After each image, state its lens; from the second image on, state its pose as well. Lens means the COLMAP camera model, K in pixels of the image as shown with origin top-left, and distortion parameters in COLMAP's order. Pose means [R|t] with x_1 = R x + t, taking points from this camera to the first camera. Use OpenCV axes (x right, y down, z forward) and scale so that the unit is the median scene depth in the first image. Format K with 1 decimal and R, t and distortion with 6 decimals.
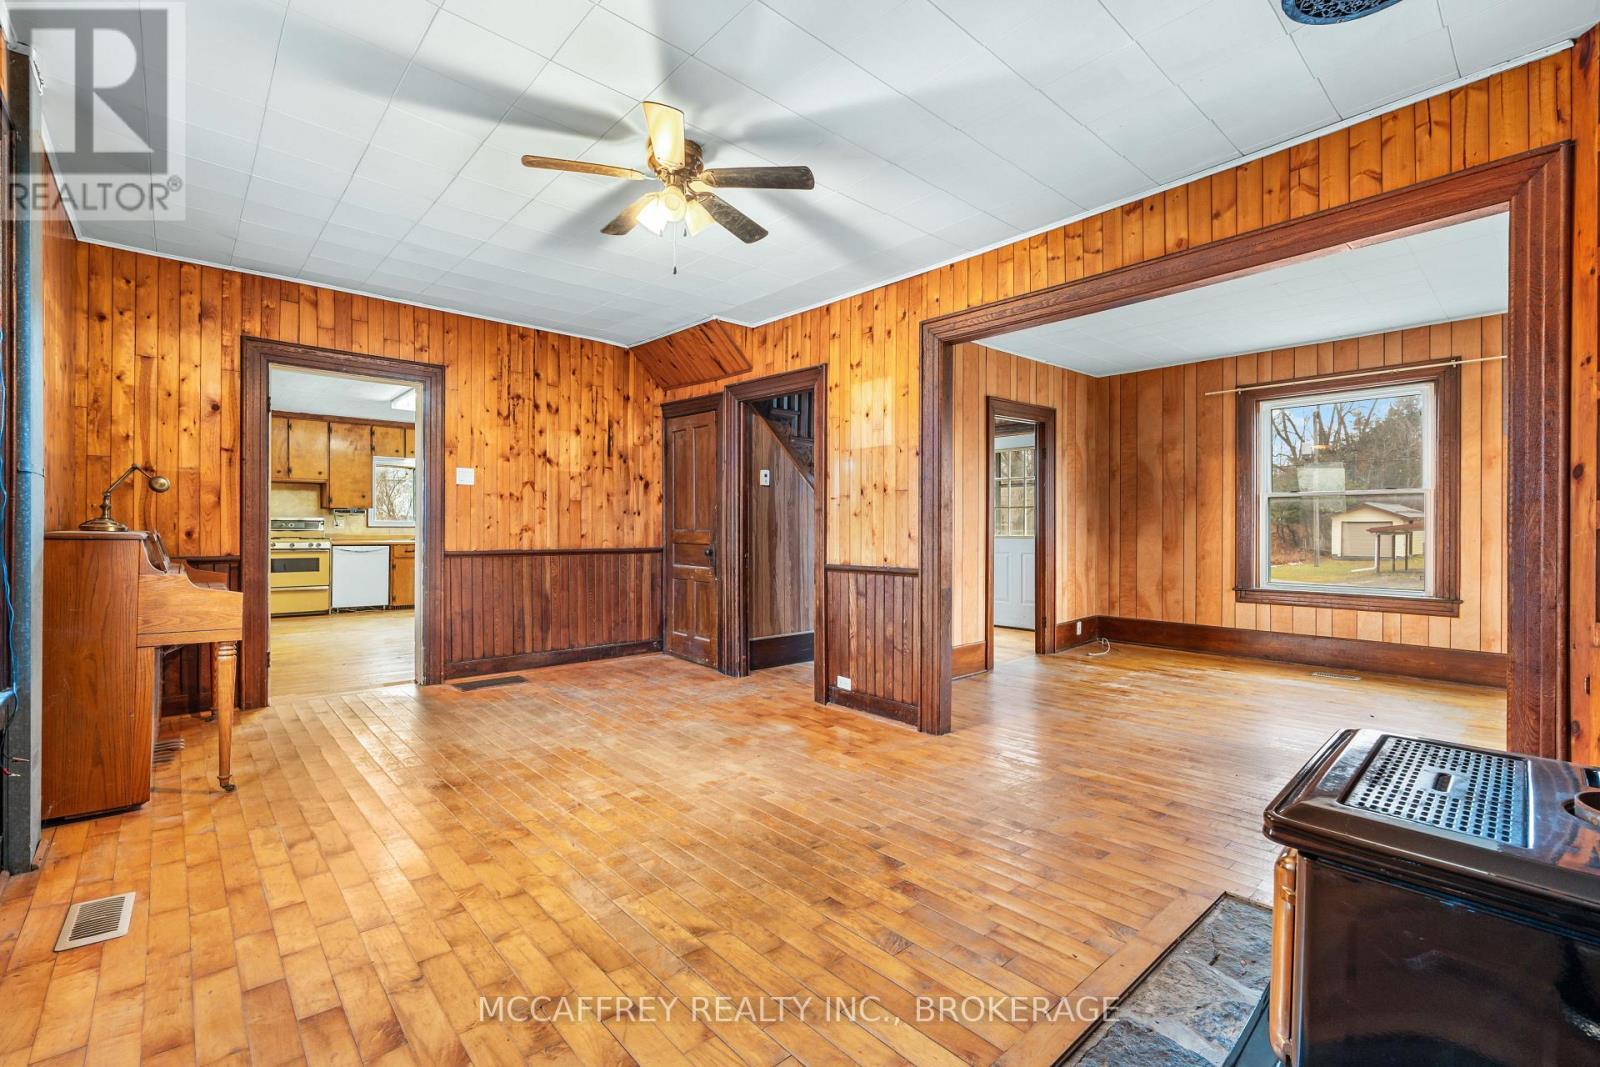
lens RADIAL K [[707.9, 0, 788.7], [0, 707.9, 527.0], [0, 0, 1]] dist [-0.002149, 0.000711]
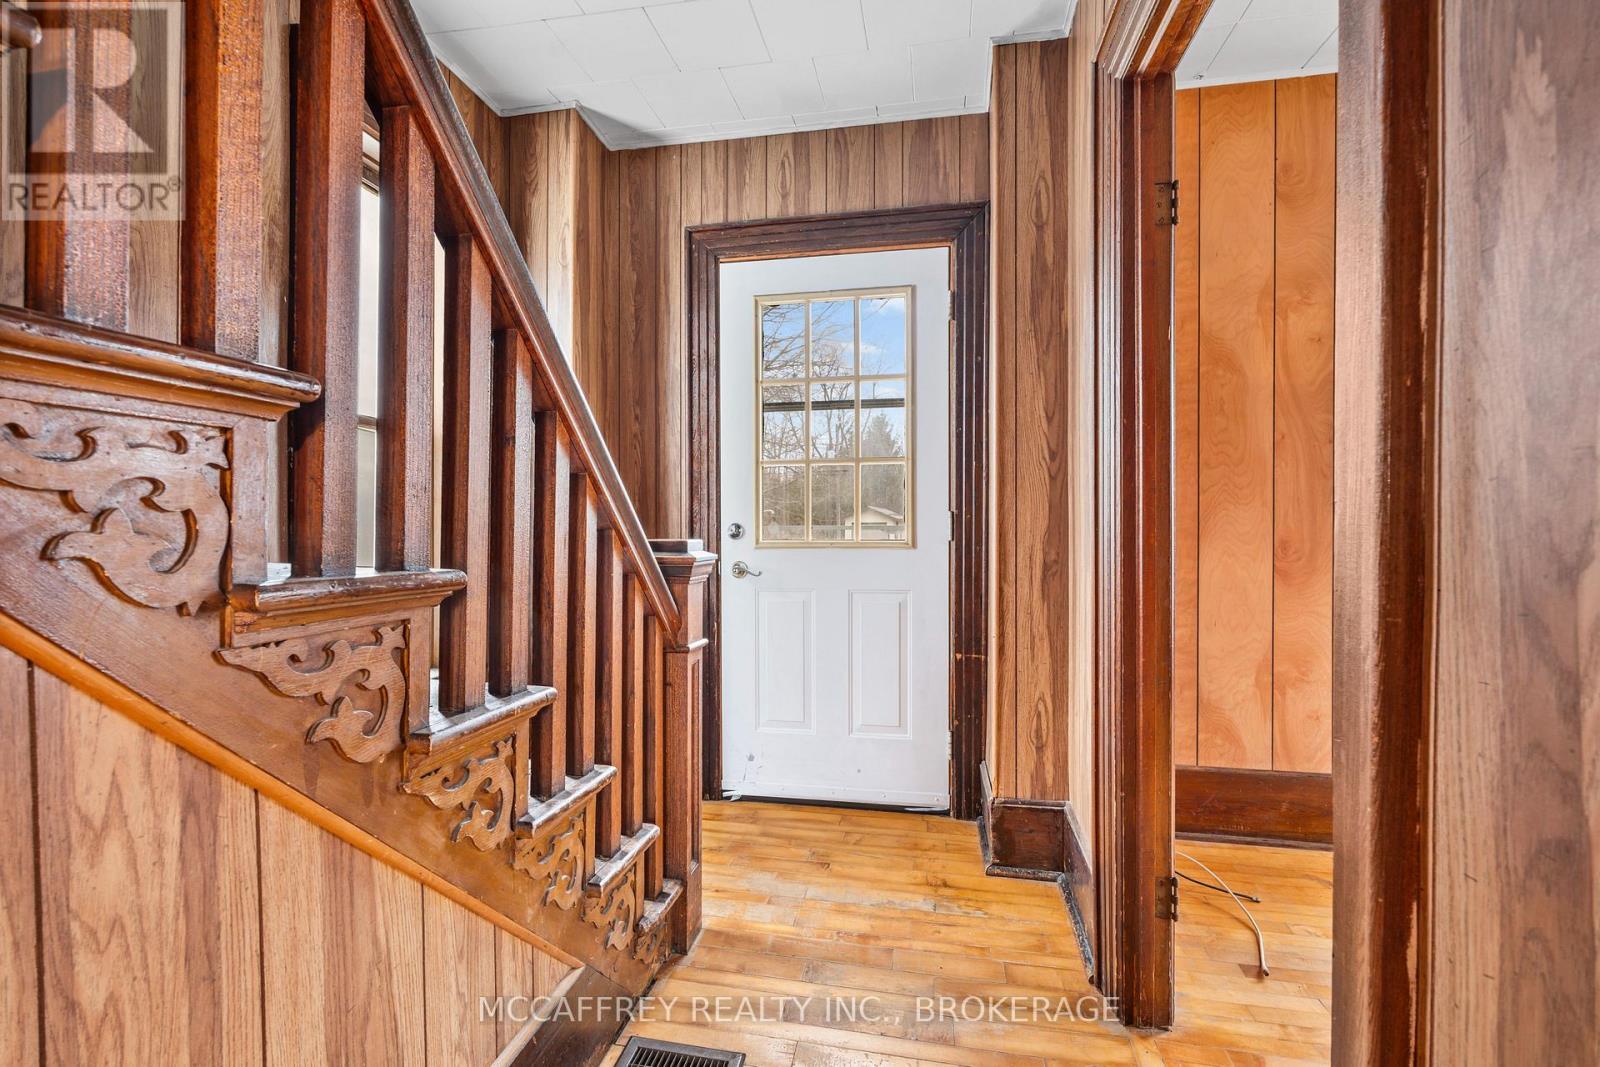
lens RADIAL K [[755.8, 0, 751.7], [0, 755.8, 532.5], [0, 0, 1]] dist [-0.002849, 0.000038]
pose [[0.800211, -0.004665, 0.599701, 0.087077], [-0.000075, 0.999969, 0.007878, 0.007047], [-0.599719, -0.006349, 0.800186, 0.967787]]
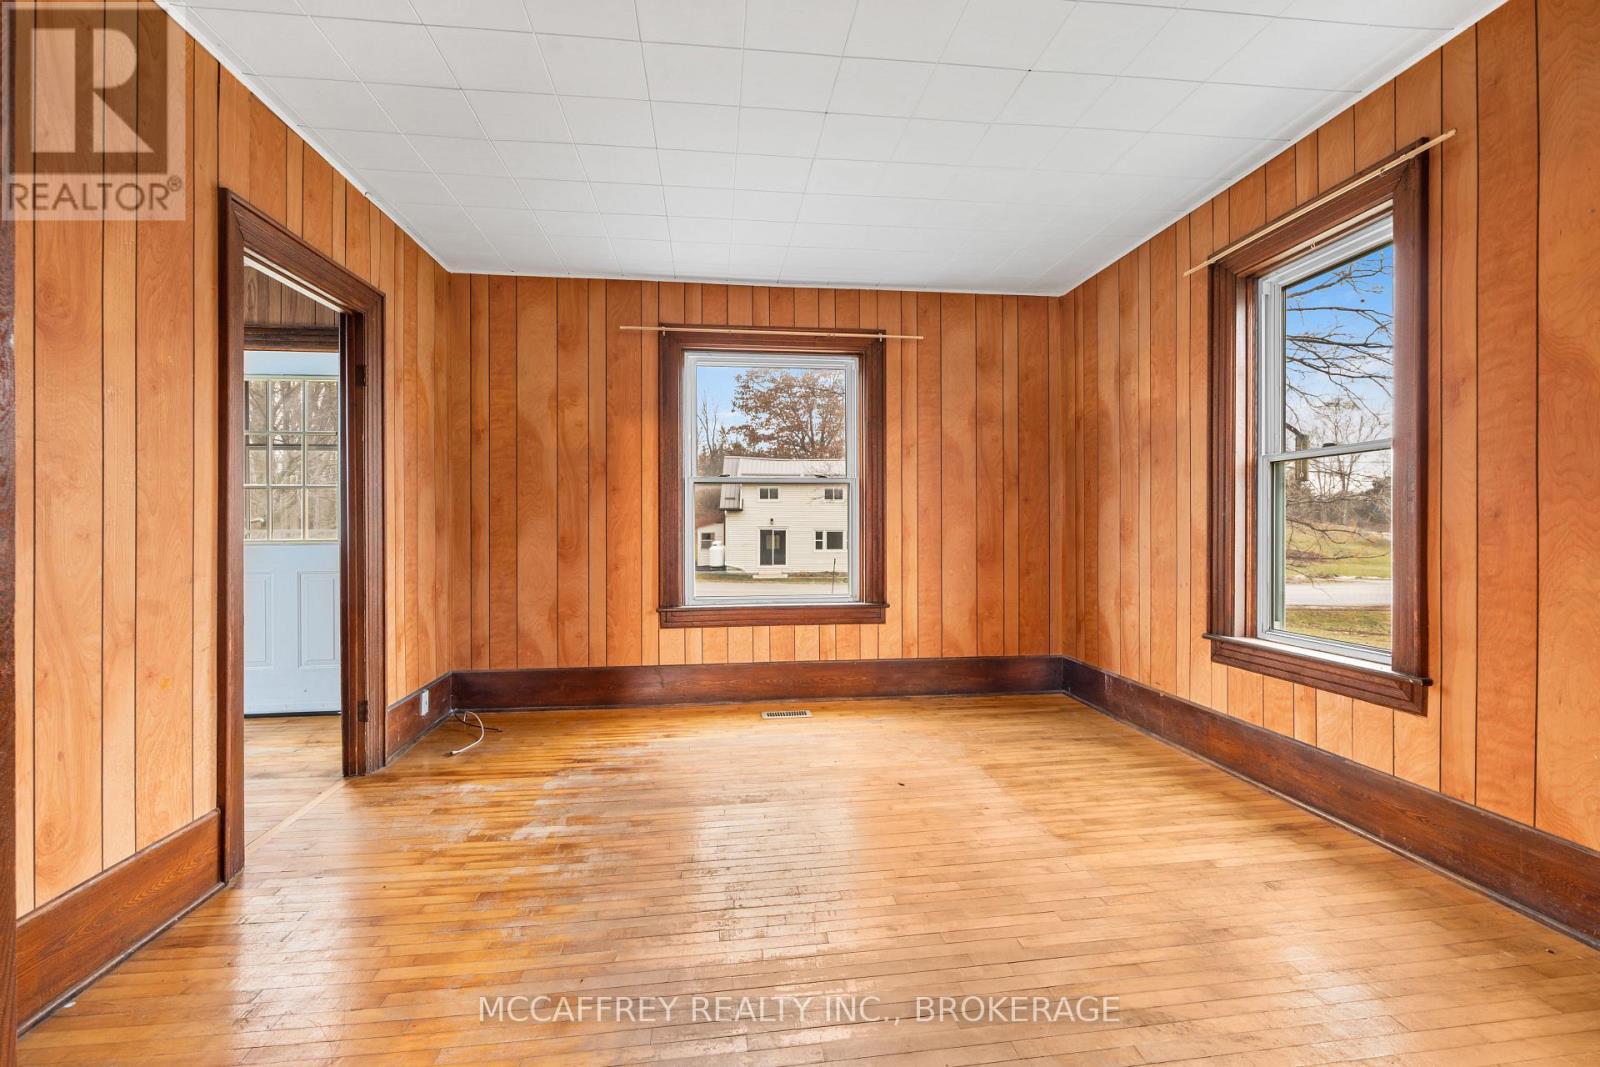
lens RADIAL K [[707.9, 0, 807.4], [0, 707.9, 528.6], [0, 0, 1]] dist [-0.002149, 0.000711]
pose [[0.562601, -0.004733, 0.826715, 0.137509], [0.003691, 0.999988, 0.003213, 0.004547], [-0.826720, 0.001244, 0.562612, 0.507088]]
